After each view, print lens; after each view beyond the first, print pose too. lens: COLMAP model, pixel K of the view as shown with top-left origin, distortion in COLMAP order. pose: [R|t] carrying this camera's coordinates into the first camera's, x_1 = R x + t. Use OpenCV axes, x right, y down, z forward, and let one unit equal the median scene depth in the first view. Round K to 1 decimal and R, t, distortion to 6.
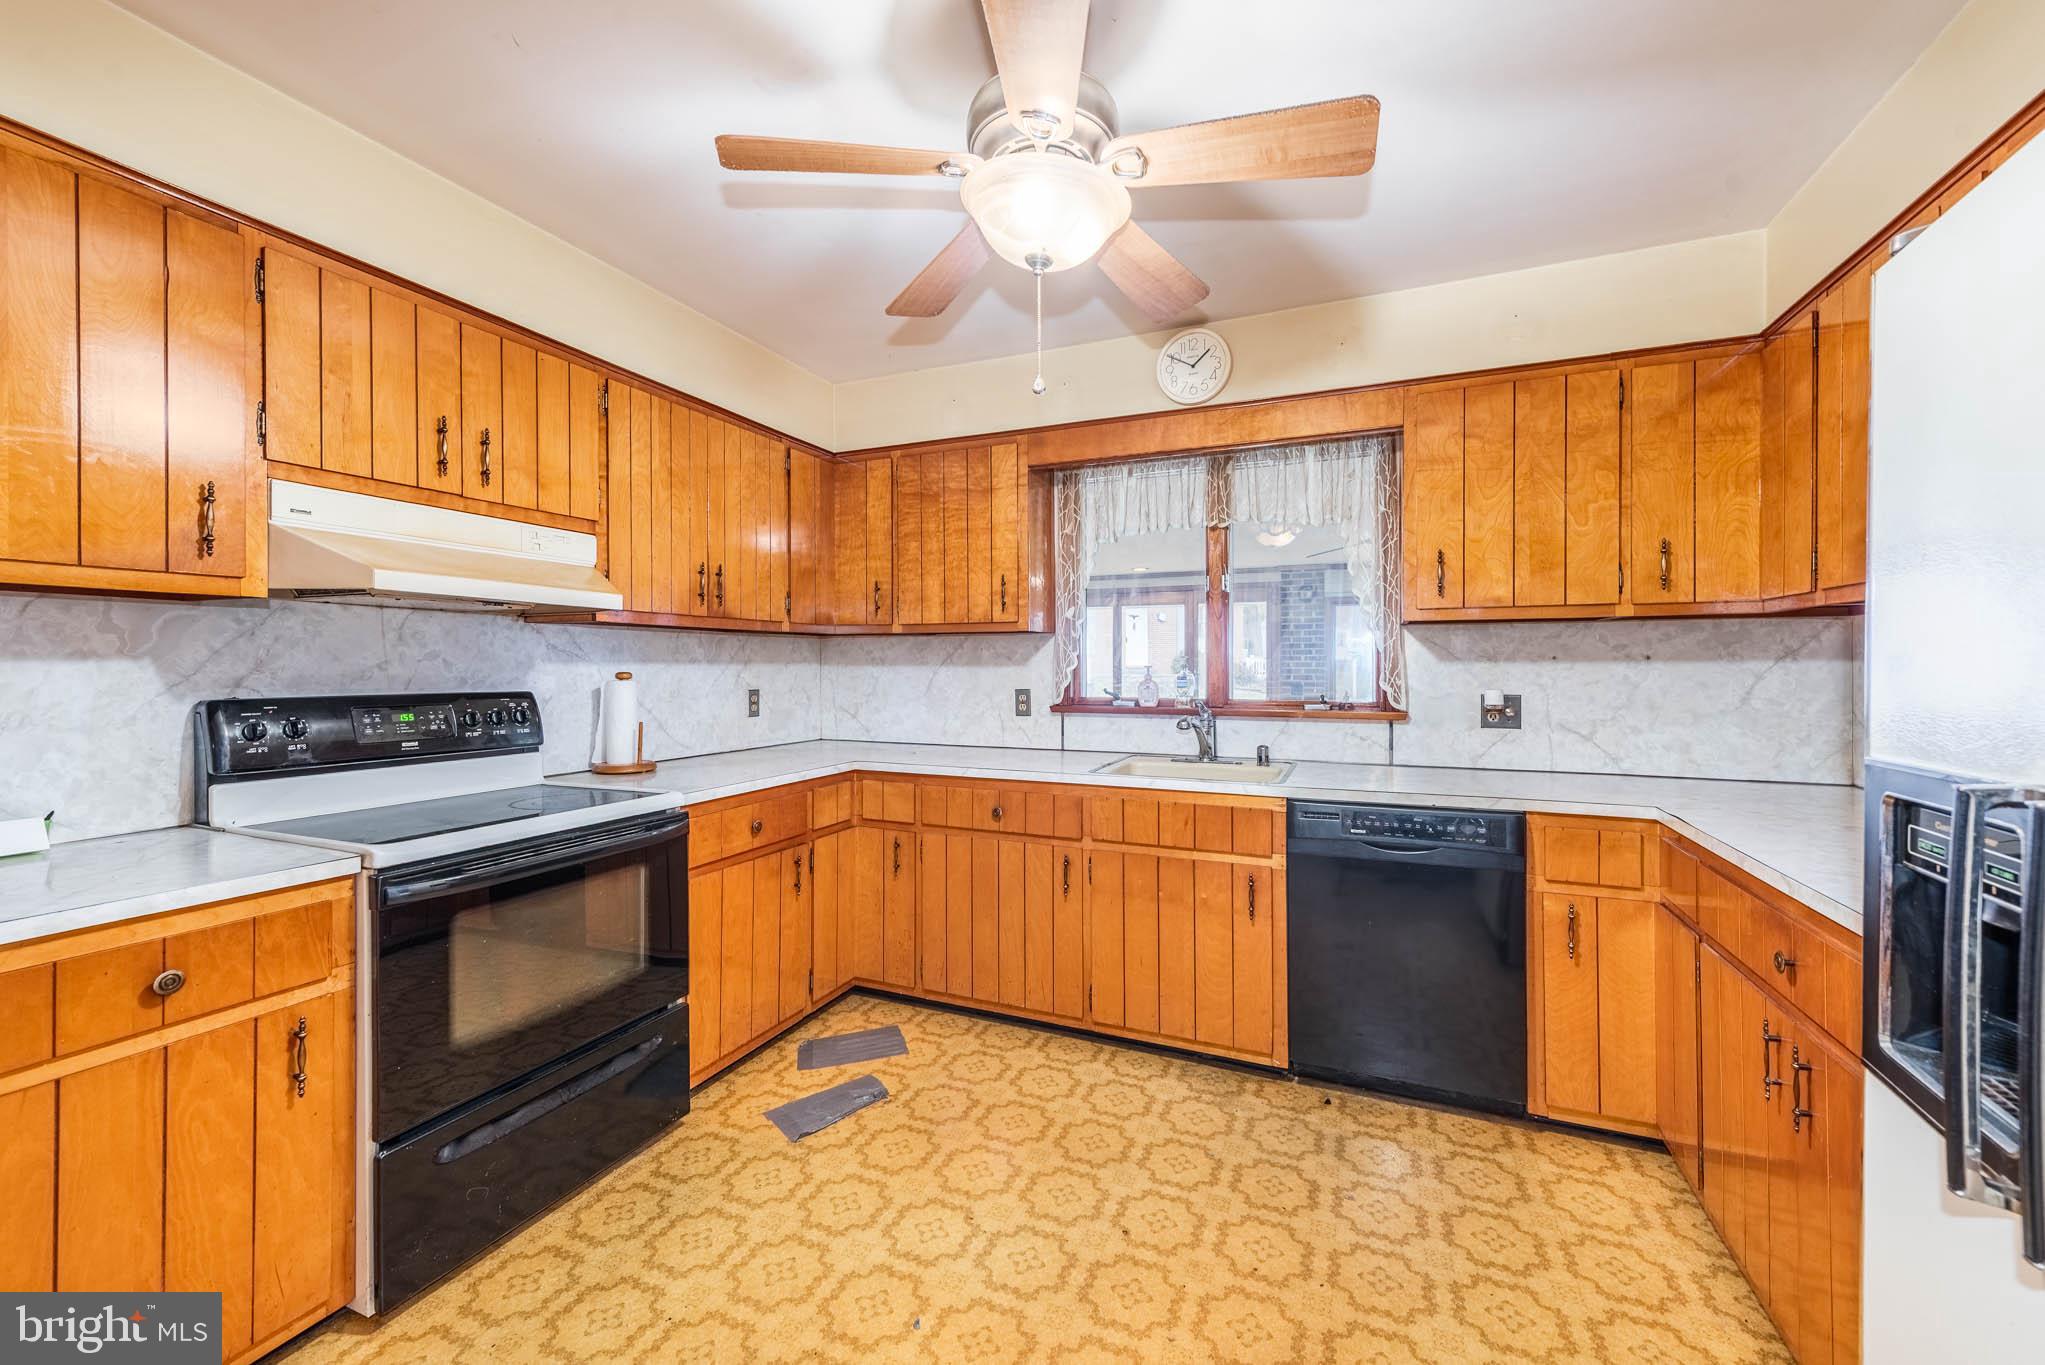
lens RADIAL K [[802.5, 0, 1011.3], [0, 802.5, 668.3], [0, 0, 1]] dist [0.021492, -0.008661]
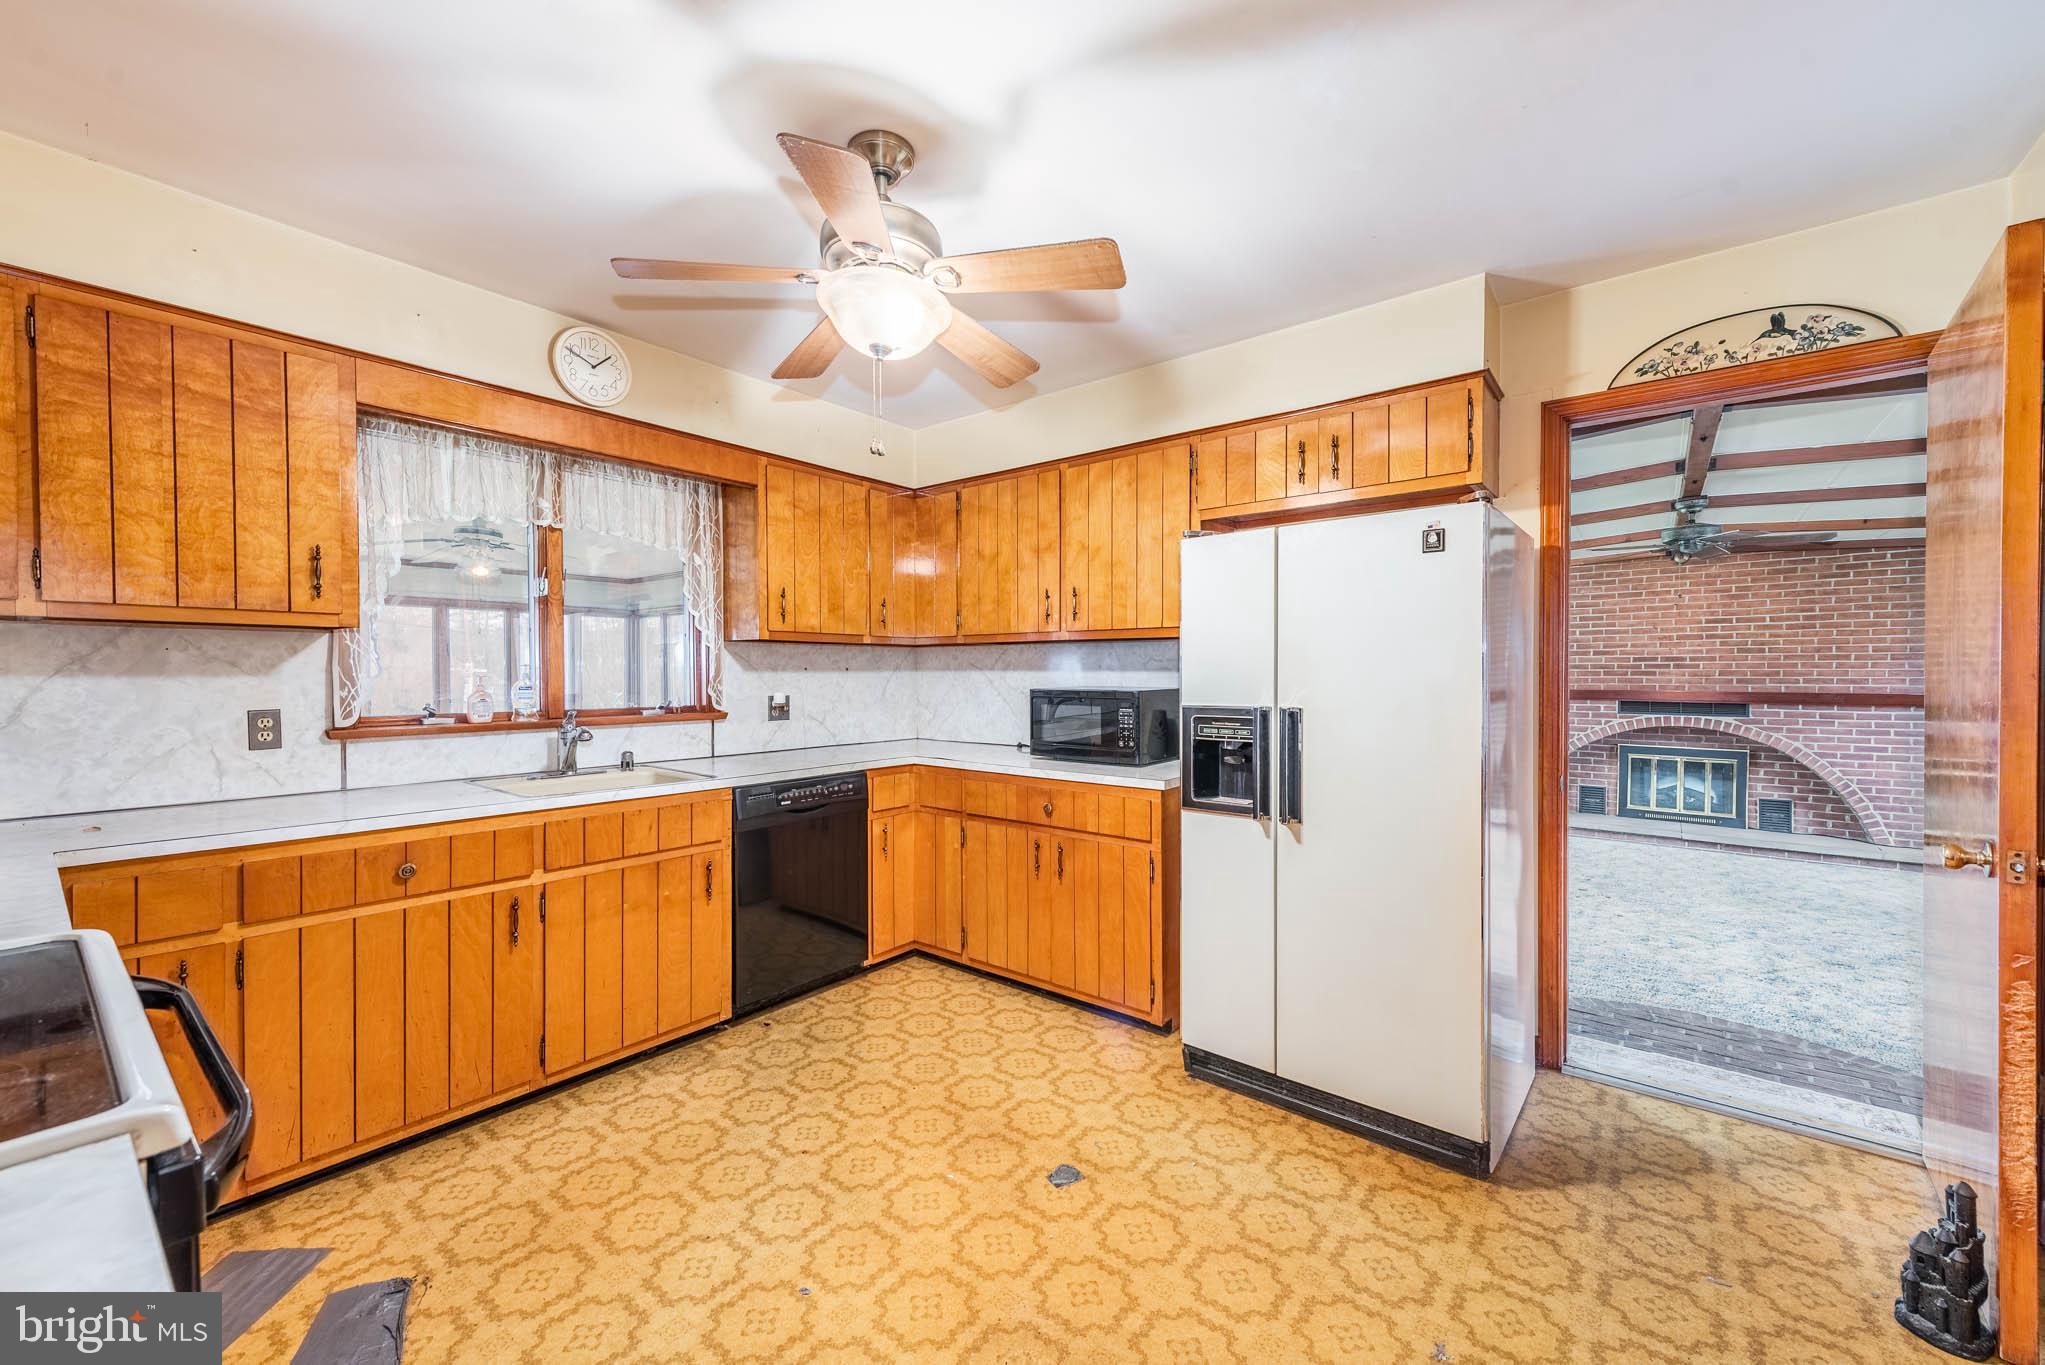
lens RADIAL K [[804.3, 0, 1022.5], [0, 804.3, 682.5], [0, 0, 1]] dist [0.018190, -0.006112]
pose [[0.263491, -0.011626, 0.964592, -0.676899], [0.004041, 0.999932, 0.010948, -0.002798], [-0.964654, 0.001014, 0.263520, 0.281178]]
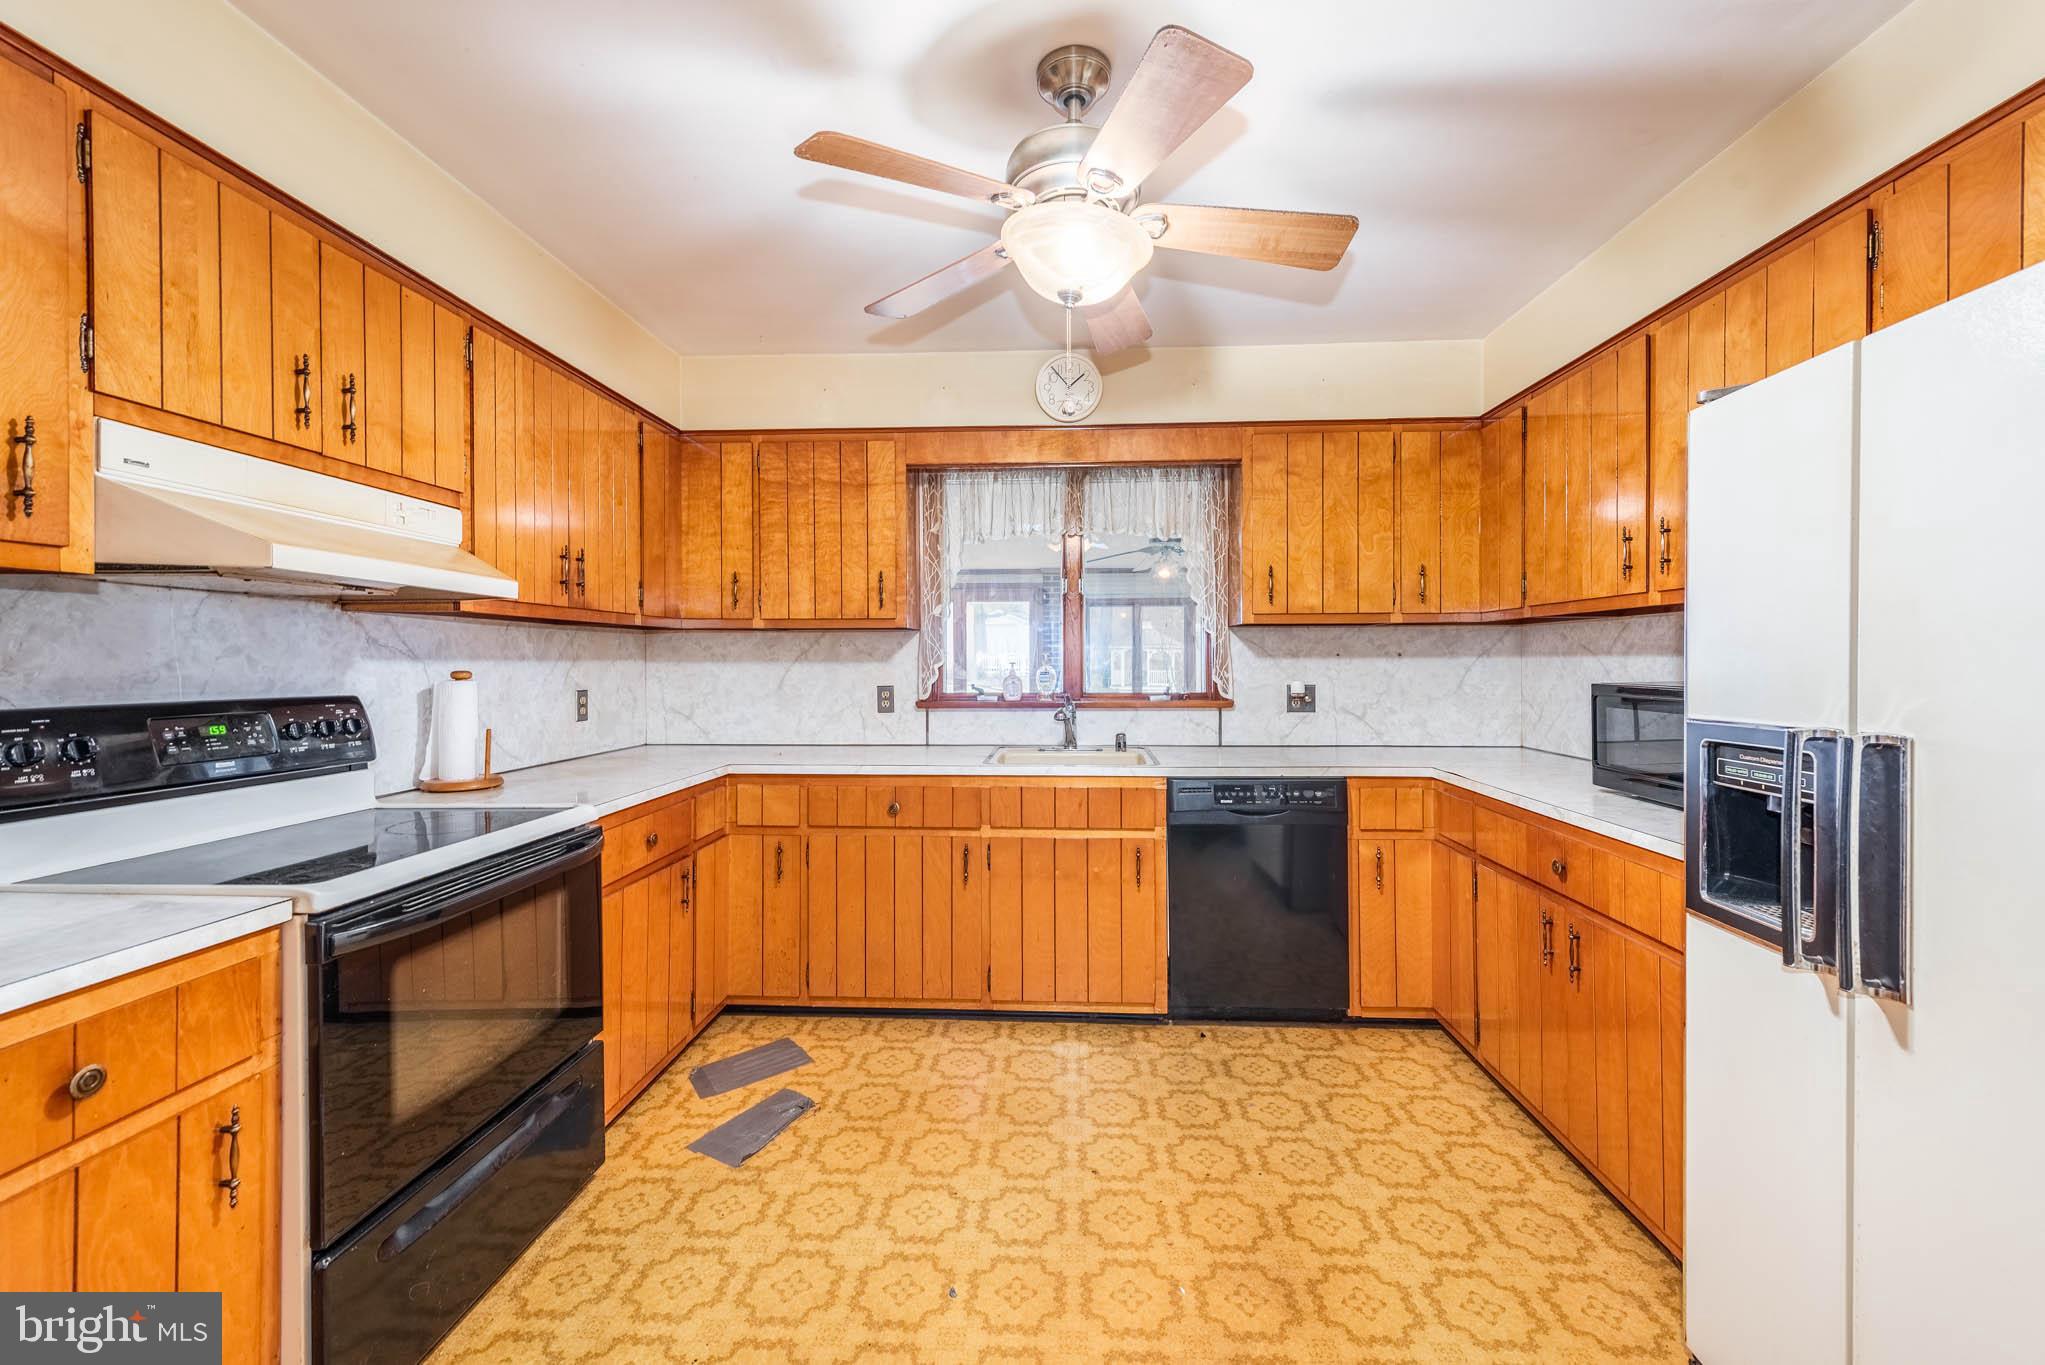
lens RADIAL K [[816.6, 0, 1025.7], [0, 816.6, 664.3], [0, 0, 1]] dist [0.019992, -0.006536]
pose [[0.935950, -0.003495, 0.352115, -0.253708], [0.003763, 0.999993, -0.000076, 0.000072], [-0.352113, 0.001396, 0.935957, -0.017449]]
